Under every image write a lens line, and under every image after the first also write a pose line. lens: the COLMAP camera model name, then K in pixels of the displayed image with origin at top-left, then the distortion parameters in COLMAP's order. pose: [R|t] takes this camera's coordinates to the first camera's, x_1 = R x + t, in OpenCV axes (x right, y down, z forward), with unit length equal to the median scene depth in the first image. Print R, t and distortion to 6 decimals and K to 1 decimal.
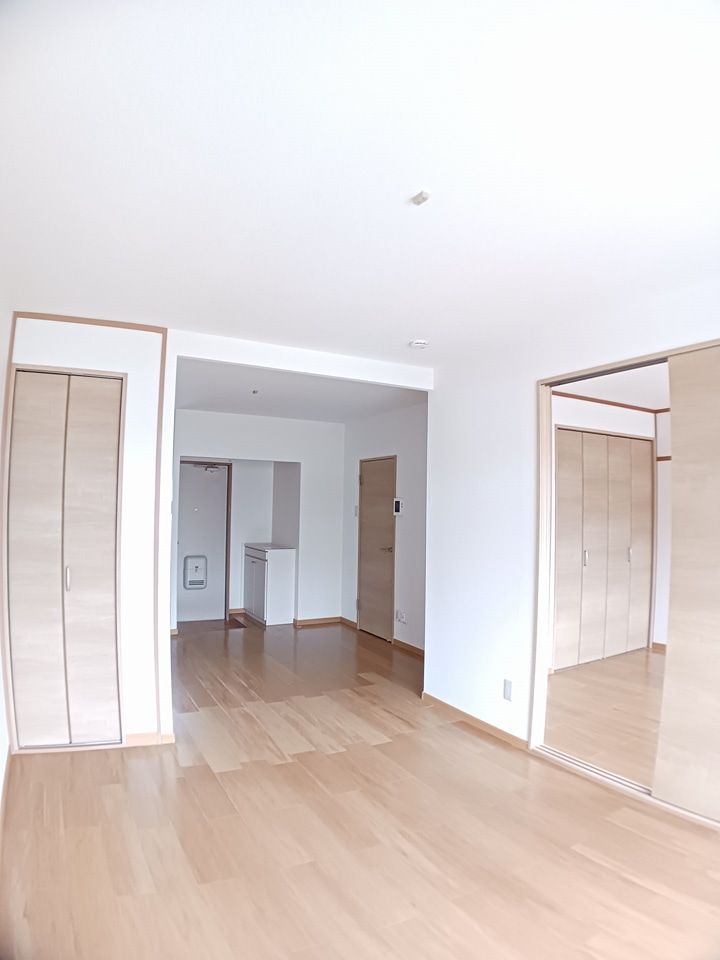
lens RADIAL K [[583.9, 0, 360.0], [0, 583.9, 480.0], [0, 0, 1]] dist [0.000029, -0.000001]
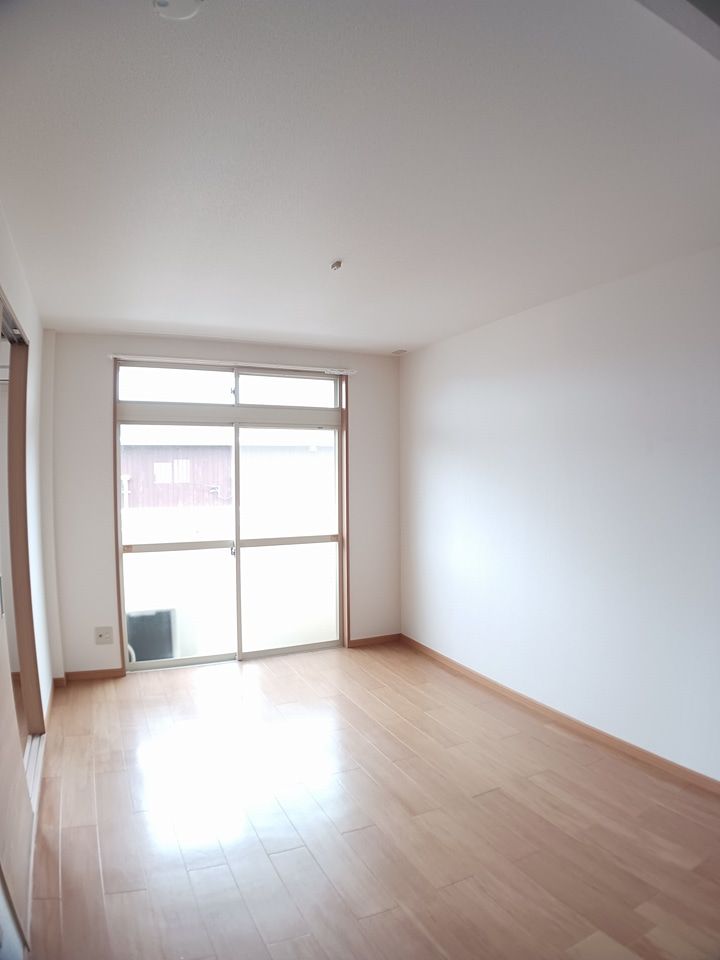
lens RADIAL K [[583.9, 0, 360.0], [0, 583.9, 480.0], [0, 0, 1]] dist [0.000029, -0.000001]
pose [[-0.998637, -0.016200, 0.049619, -0.024794], [-0.017065, 0.999709, -0.017064, 0.051691], [-0.049328, -0.017887, -0.998622, 1.981129]]
